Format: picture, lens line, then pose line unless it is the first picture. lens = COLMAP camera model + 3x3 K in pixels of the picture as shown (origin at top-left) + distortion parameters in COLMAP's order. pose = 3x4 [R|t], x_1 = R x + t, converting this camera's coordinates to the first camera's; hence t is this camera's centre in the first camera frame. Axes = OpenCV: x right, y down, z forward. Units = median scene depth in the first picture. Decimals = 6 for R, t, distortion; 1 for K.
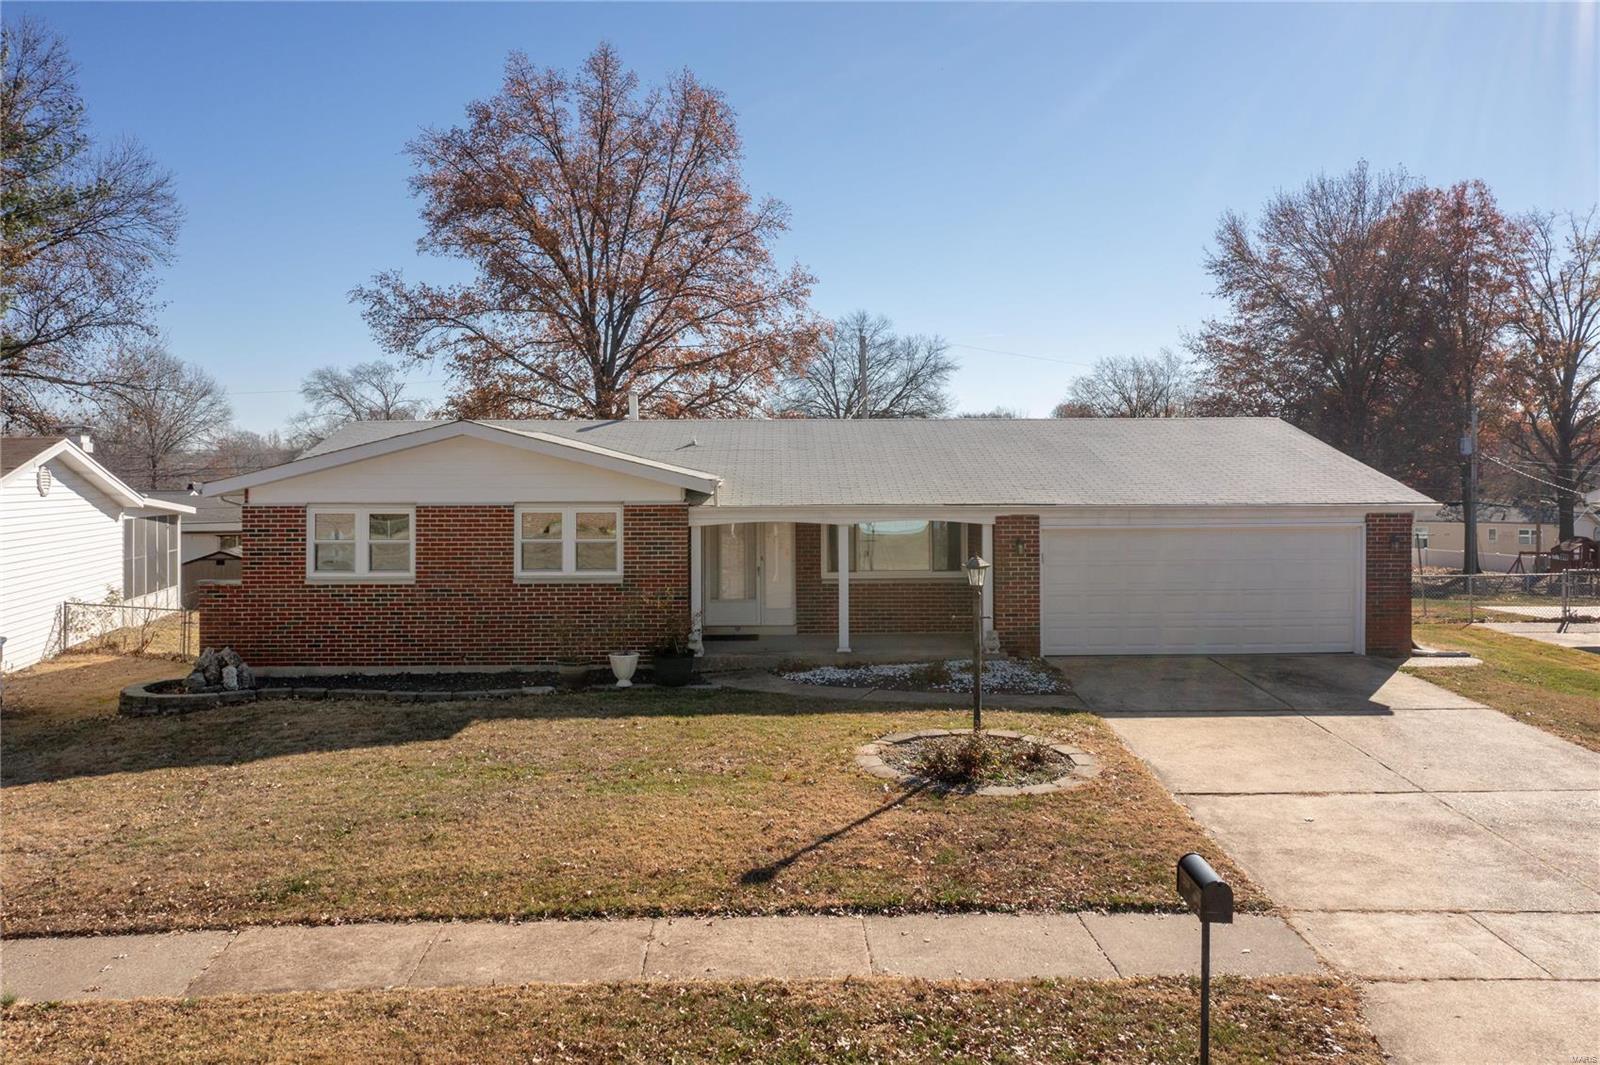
lens RADIAL K [[1245.8, 0, 789.7], [0, 1245.8, 606.5], [0, 0, 1]] dist [-0.002588, -0.004003]
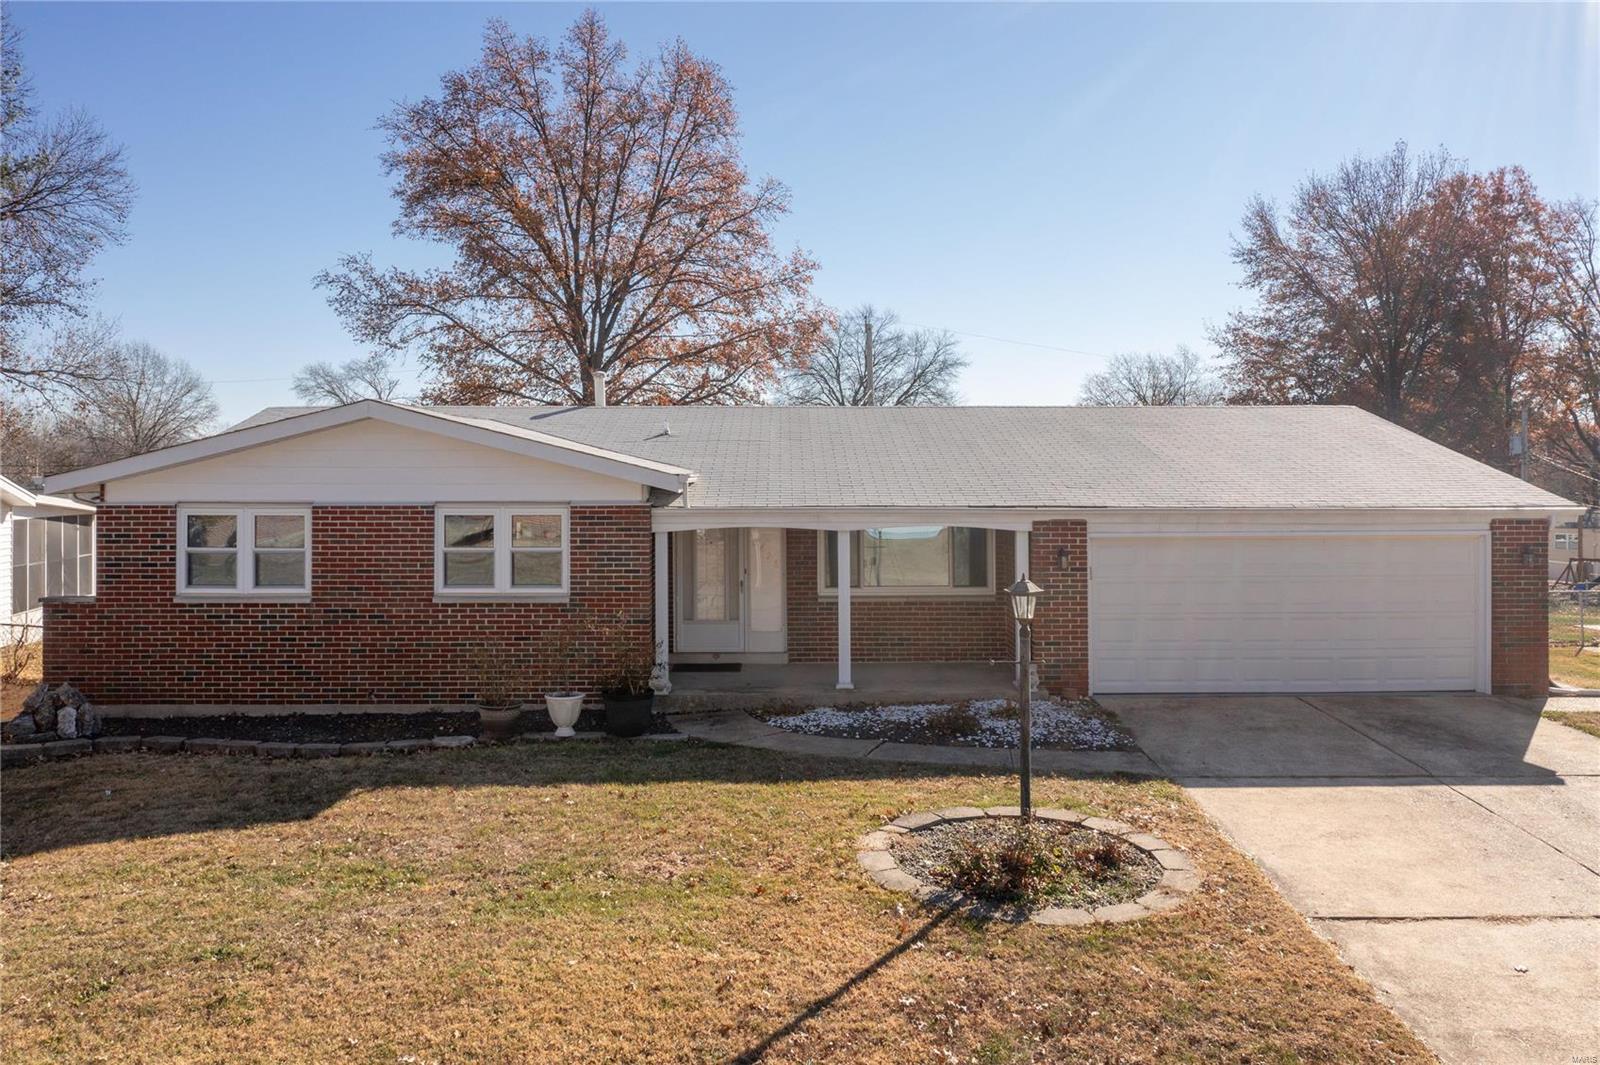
lens RADIAL K [[1256.5, 0, 802.7], [0, 1256.5, 499.1], [0, 0, 1]] dist [0.000292, -0.000926]
pose [[0.999980, 0.003318, 0.005327, 0.010599], [-0.002845, 0.996252, -0.086451, -0.014002], [-0.005594, 0.086434, 0.996242, 0.165120]]
